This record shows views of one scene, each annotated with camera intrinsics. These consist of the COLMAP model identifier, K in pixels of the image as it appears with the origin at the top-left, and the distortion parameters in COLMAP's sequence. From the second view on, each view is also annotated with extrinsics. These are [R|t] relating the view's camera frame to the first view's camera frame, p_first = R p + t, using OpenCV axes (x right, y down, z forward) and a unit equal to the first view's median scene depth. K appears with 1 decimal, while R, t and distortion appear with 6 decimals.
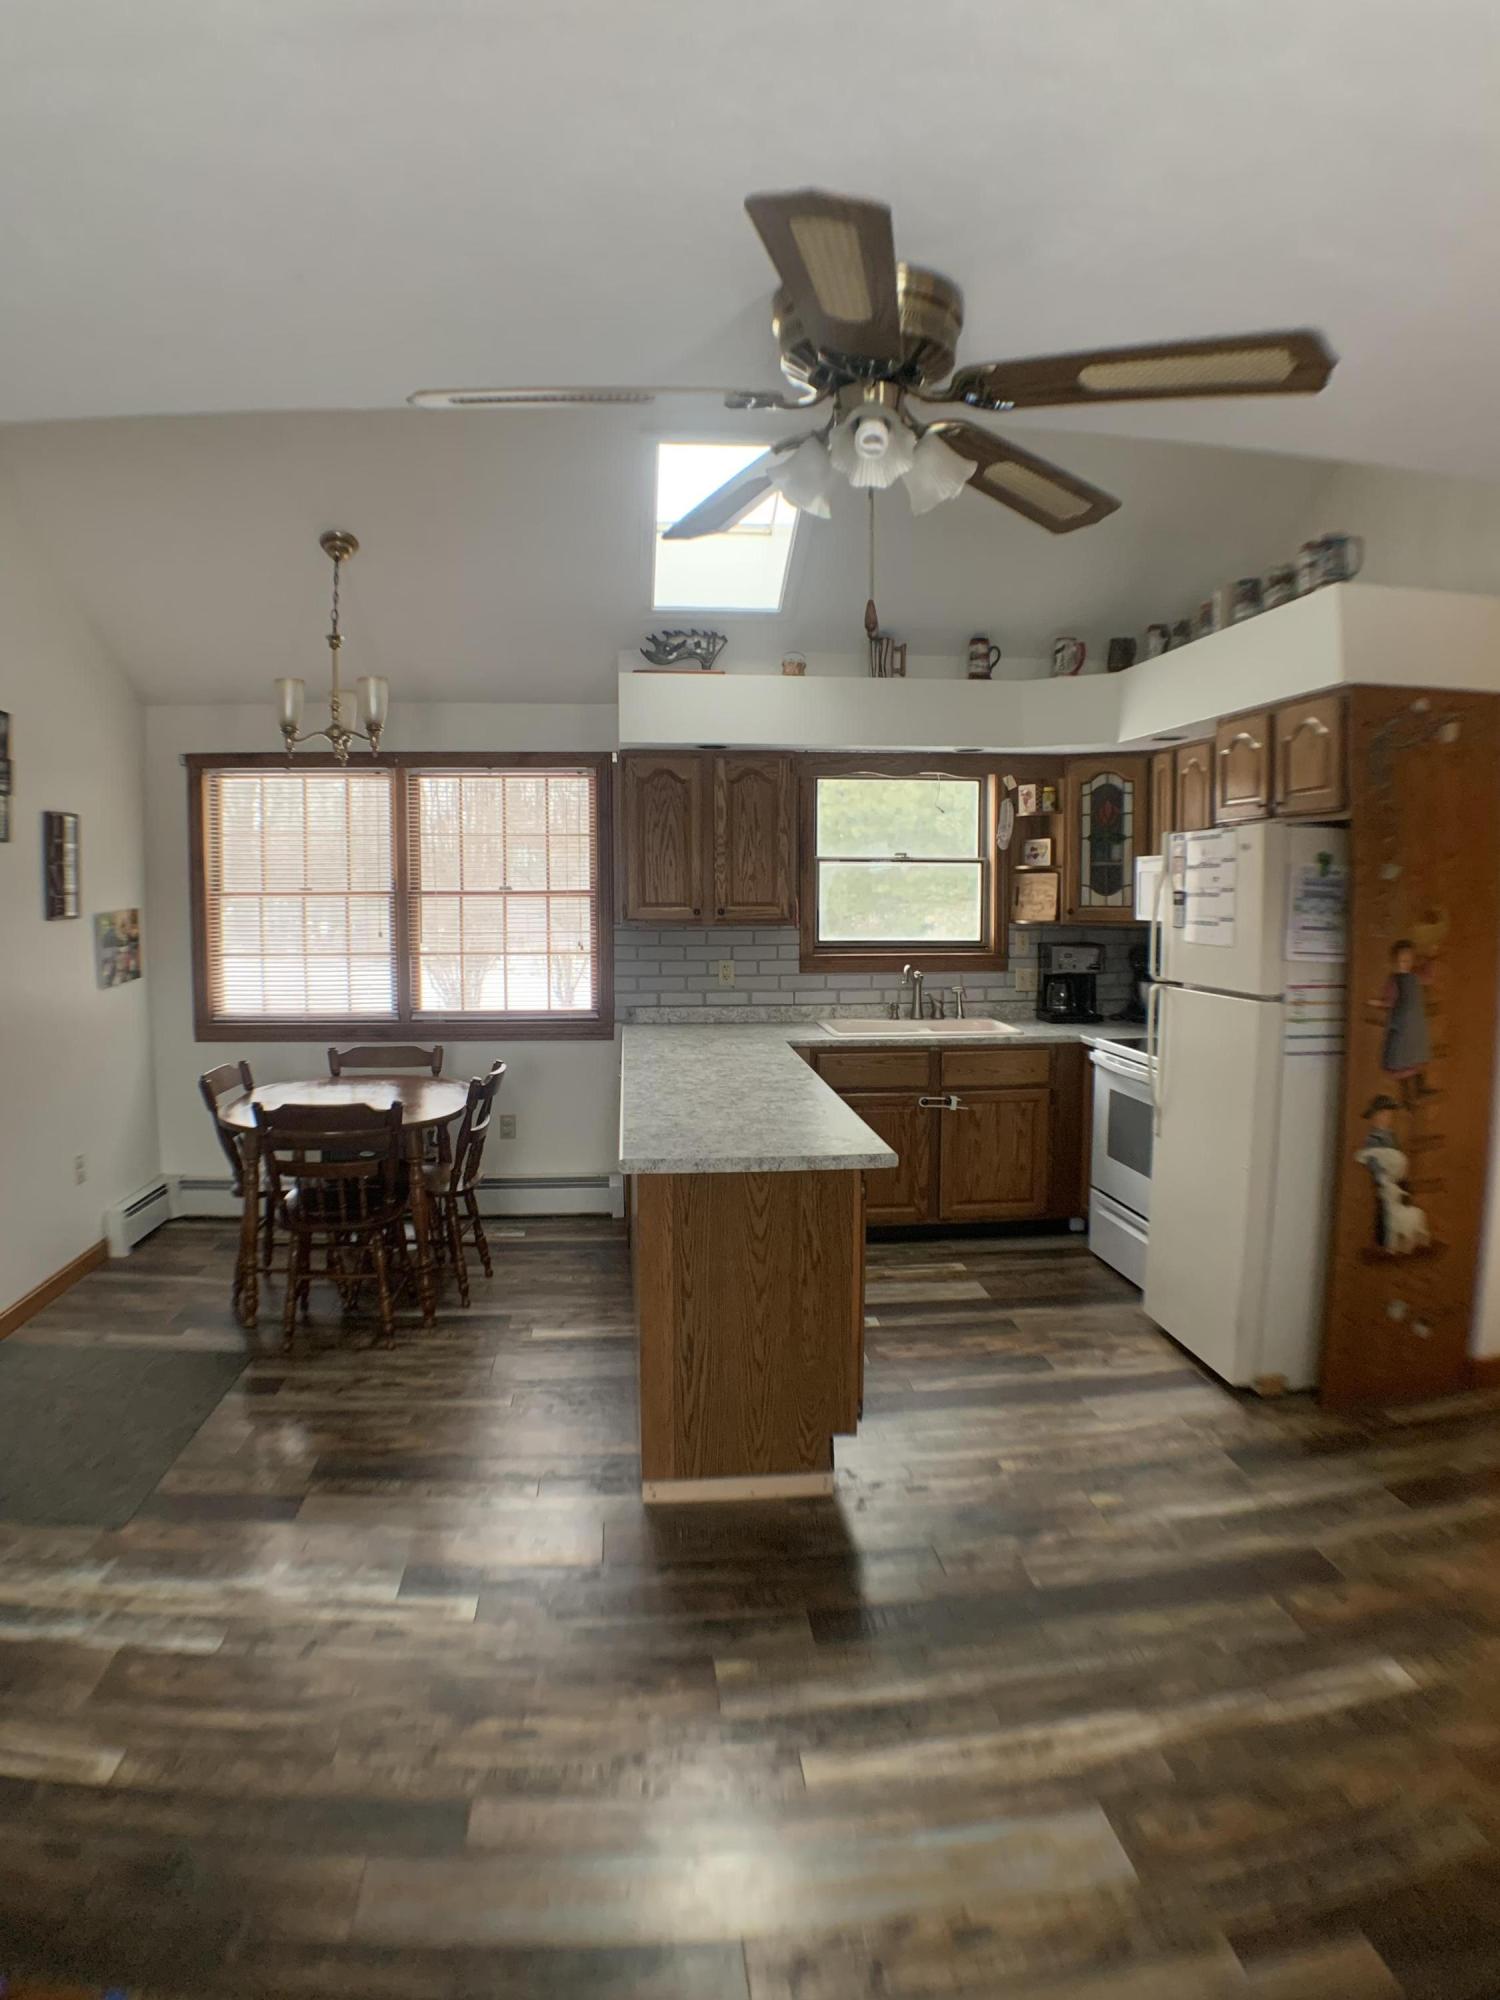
lens RADIAL K [[1230.5, 0, 762.0], [0, 1230.5, 1018.6], [0, 0, 1]] dist [-0.114212, -0.019626]
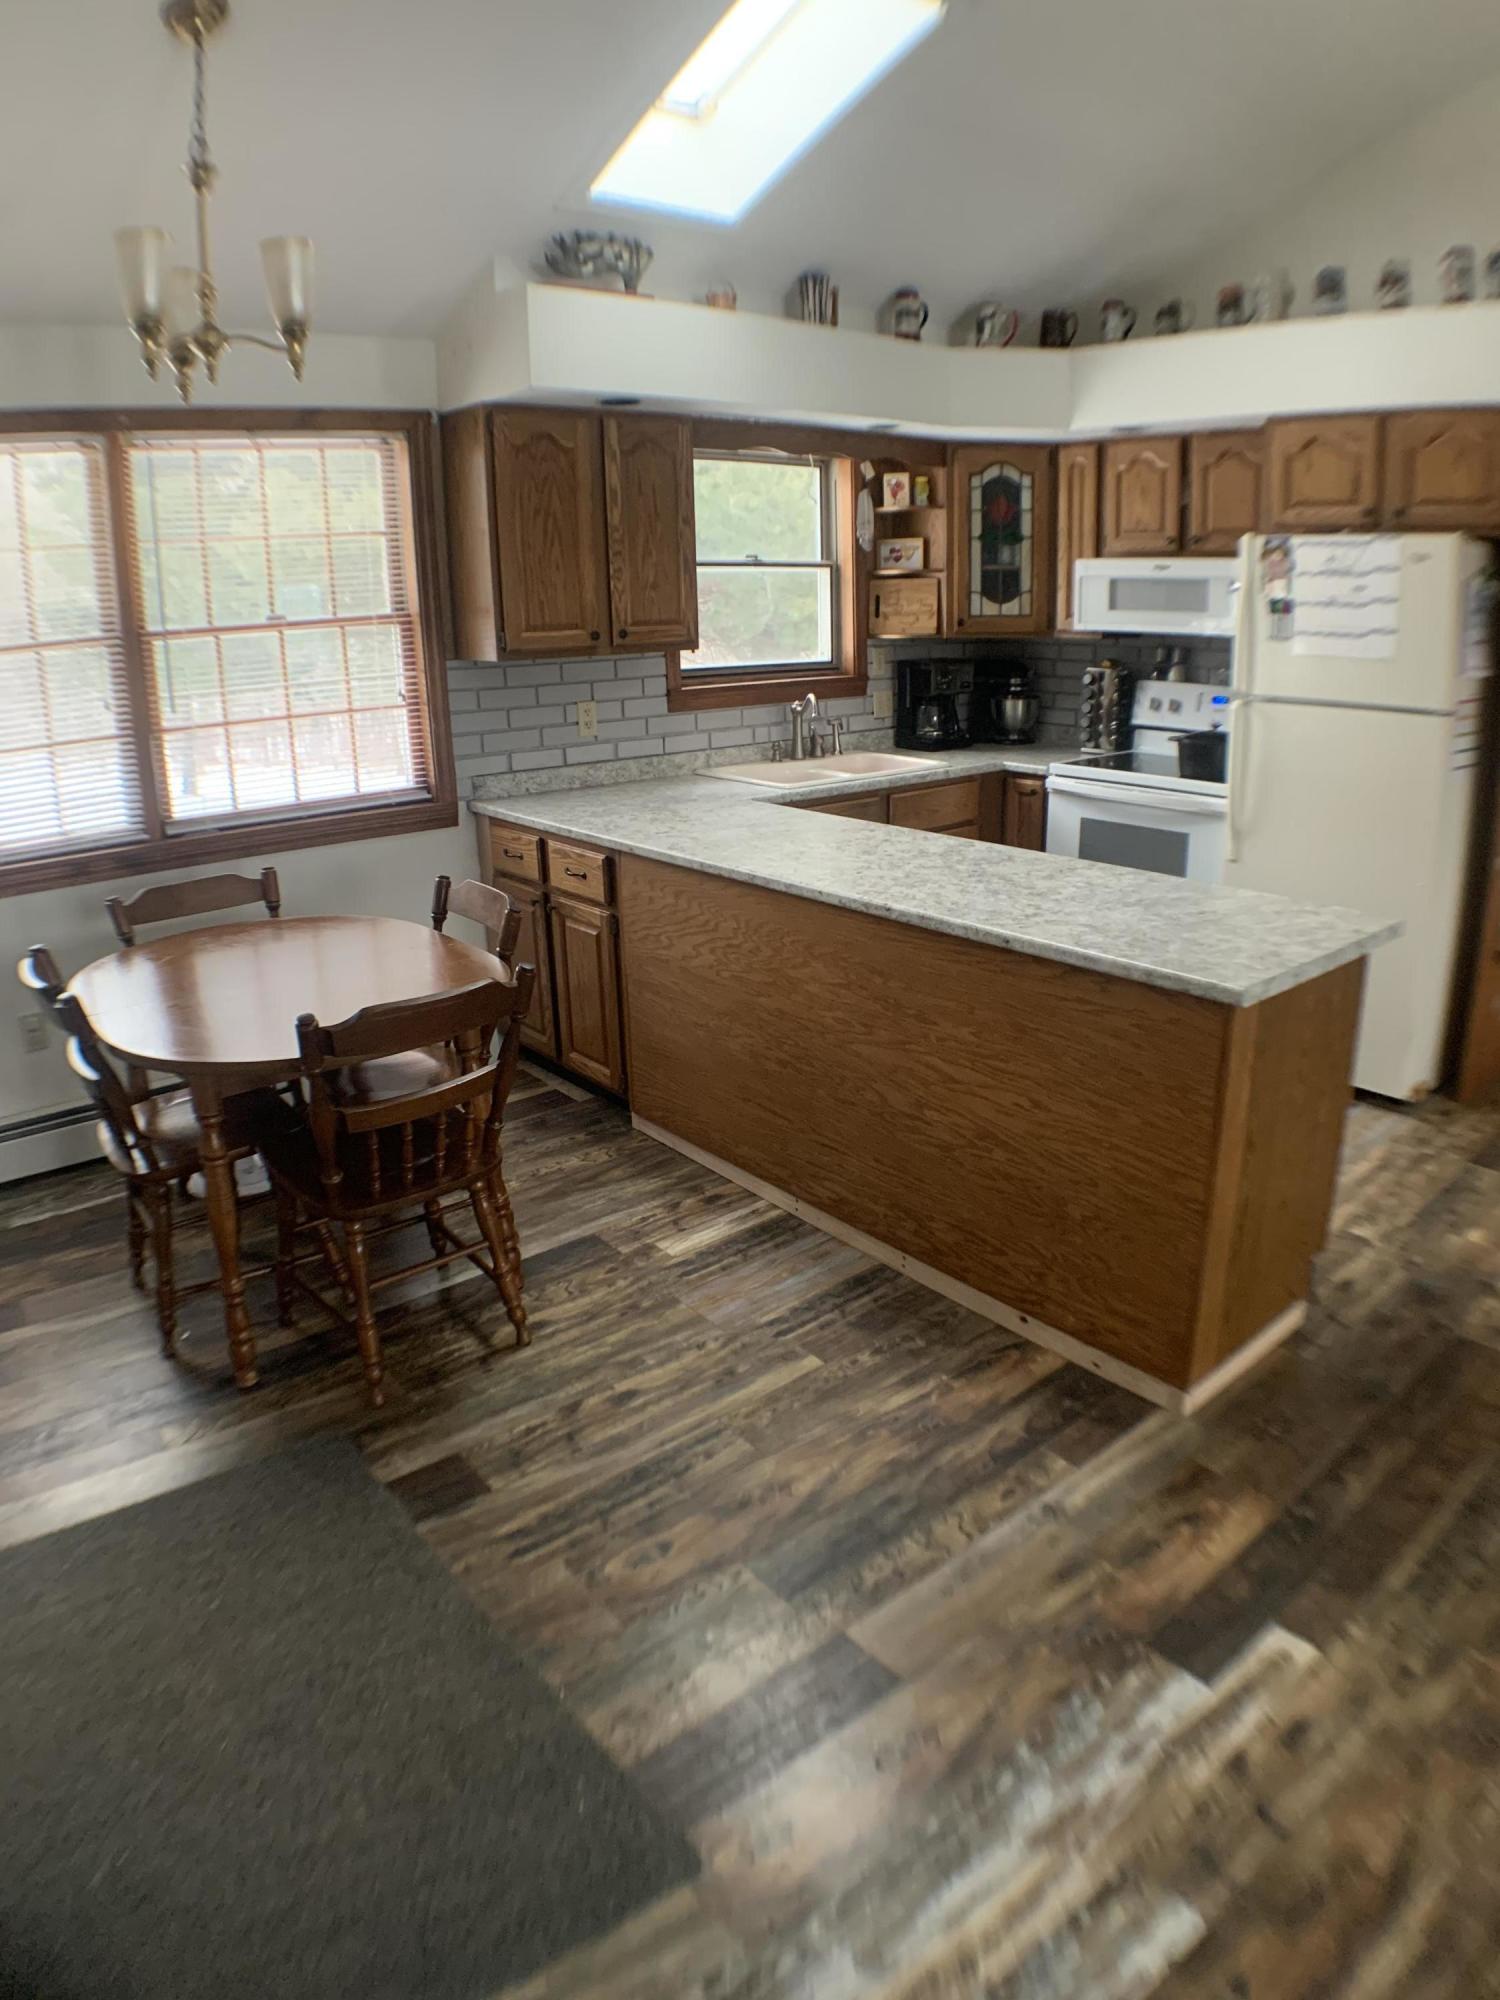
lens RADIAL K [[1245.8, 0, 757.6], [0, 1245.8, 1008.5], [0, 0, 1]] dist [-0.148996, -0.019104]
pose [[0.837759, -0.187842, 0.512714, -0.376277], [0.080438, 0.971177, 0.224375, -0.027330], [-0.540083, -0.146731, 0.828722, 0.310524]]
